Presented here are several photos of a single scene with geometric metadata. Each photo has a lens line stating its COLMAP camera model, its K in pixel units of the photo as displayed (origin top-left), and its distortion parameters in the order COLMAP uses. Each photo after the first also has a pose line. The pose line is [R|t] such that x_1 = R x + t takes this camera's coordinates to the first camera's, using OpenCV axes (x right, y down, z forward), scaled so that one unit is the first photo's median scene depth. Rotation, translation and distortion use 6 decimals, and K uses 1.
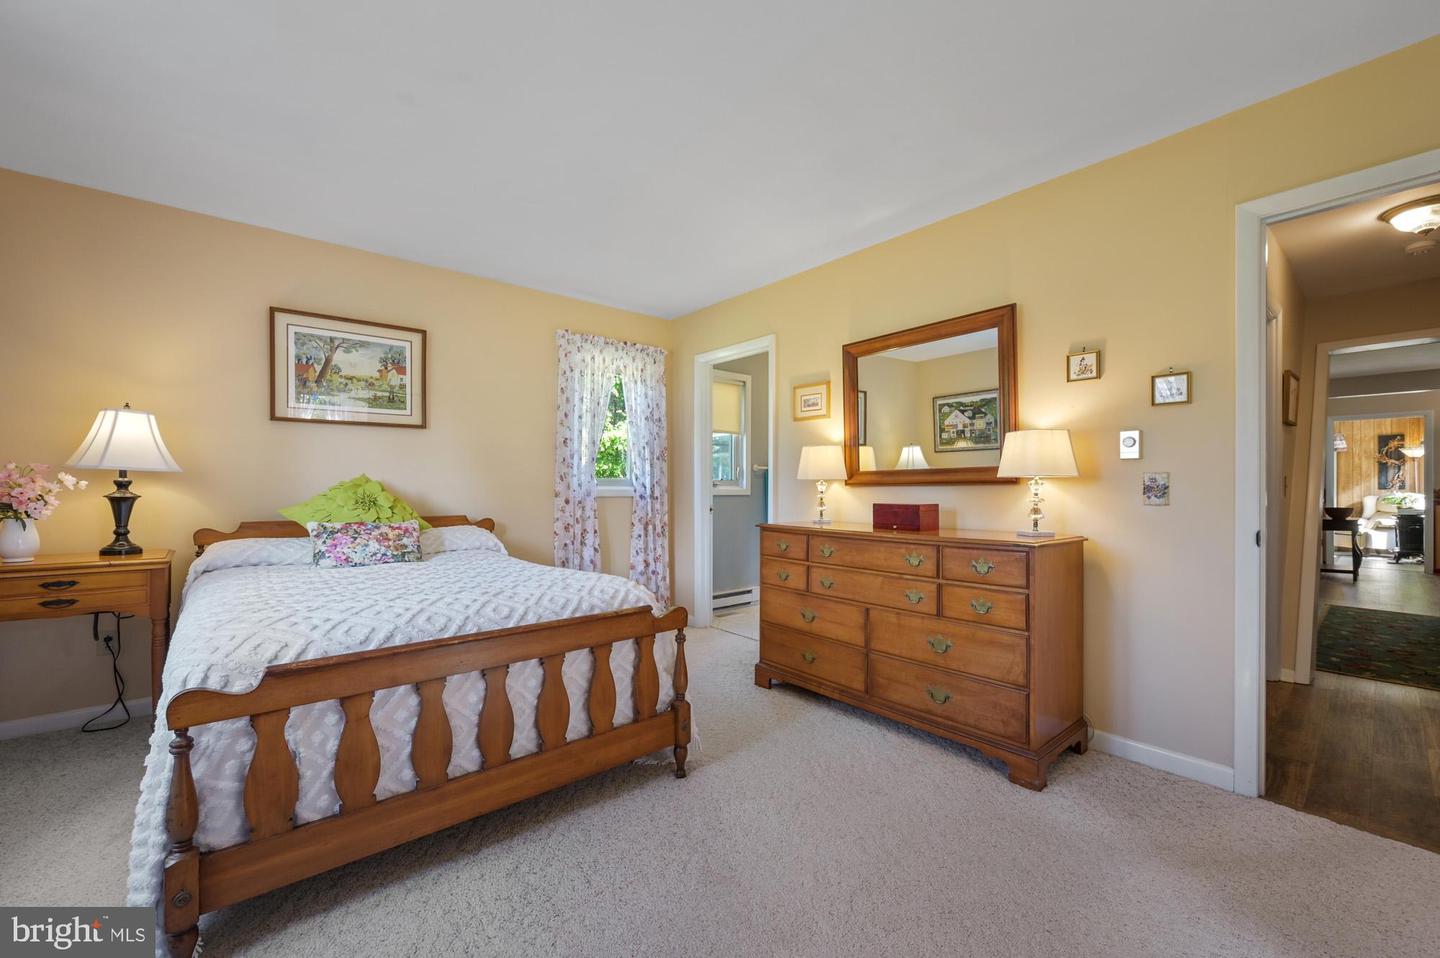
lens RADIAL K [[570.5, 0, 720.0], [0, 570.5, 479.0], [0, 0, 1]] dist [0.001022, 0.000048]
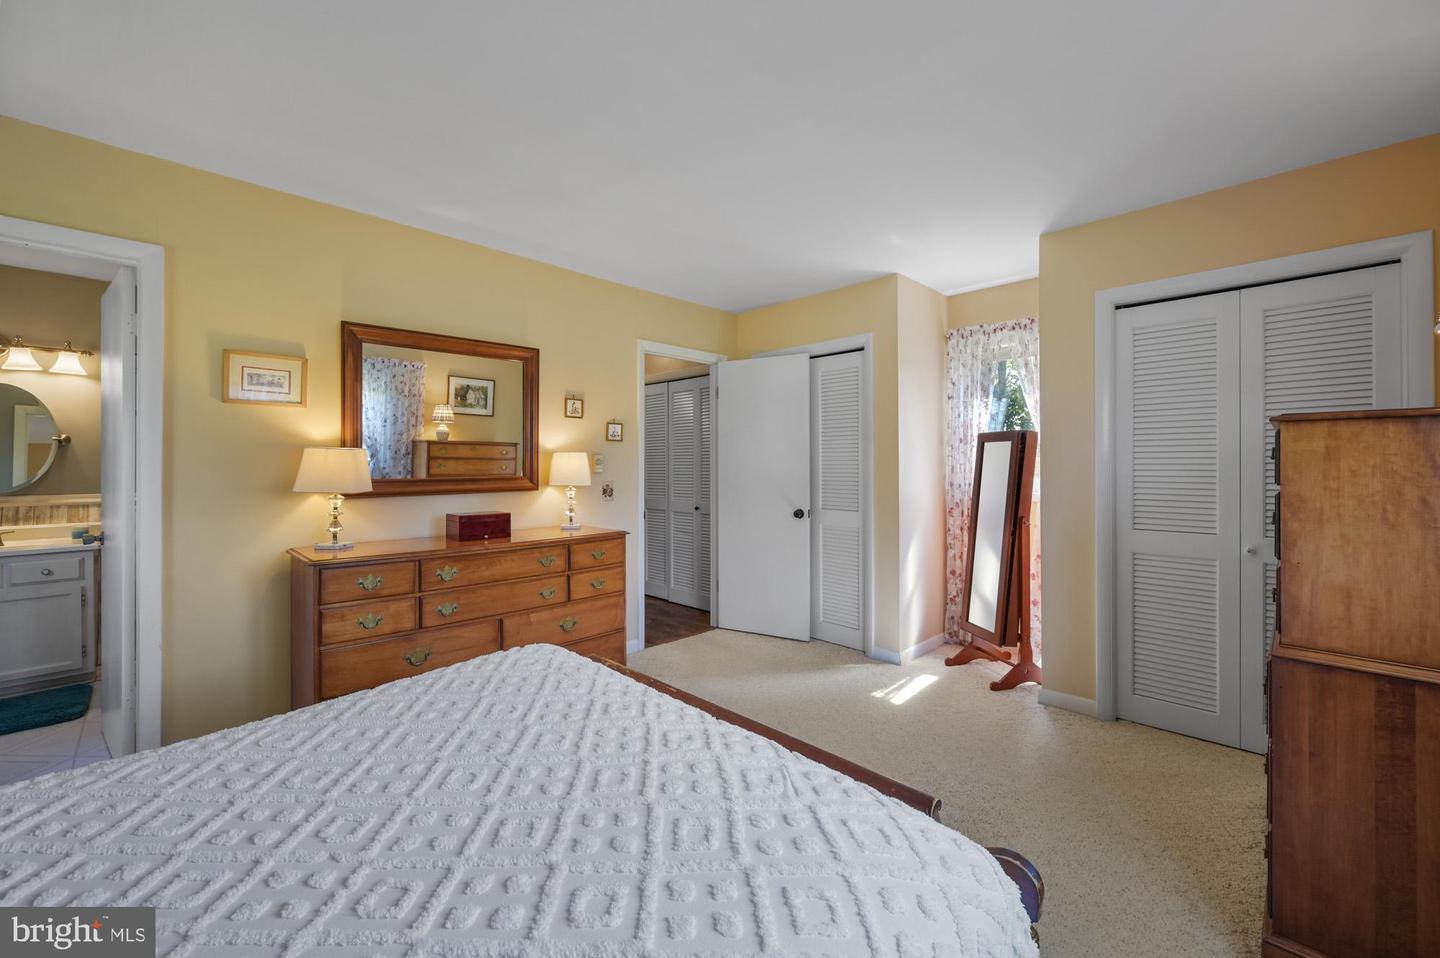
lens RADIAL K [[570.5, 0, 720.0], [0, 570.5, 479.0], [0, 0, 1]] dist [0.001022, 0.000048]
pose [[-0.081272, 0.008178, 0.996658, -0.817051], [0.016108, 0.999847, -0.006891, -0.004125], [-0.996562, 0.015494, -0.081391, 0.755643]]
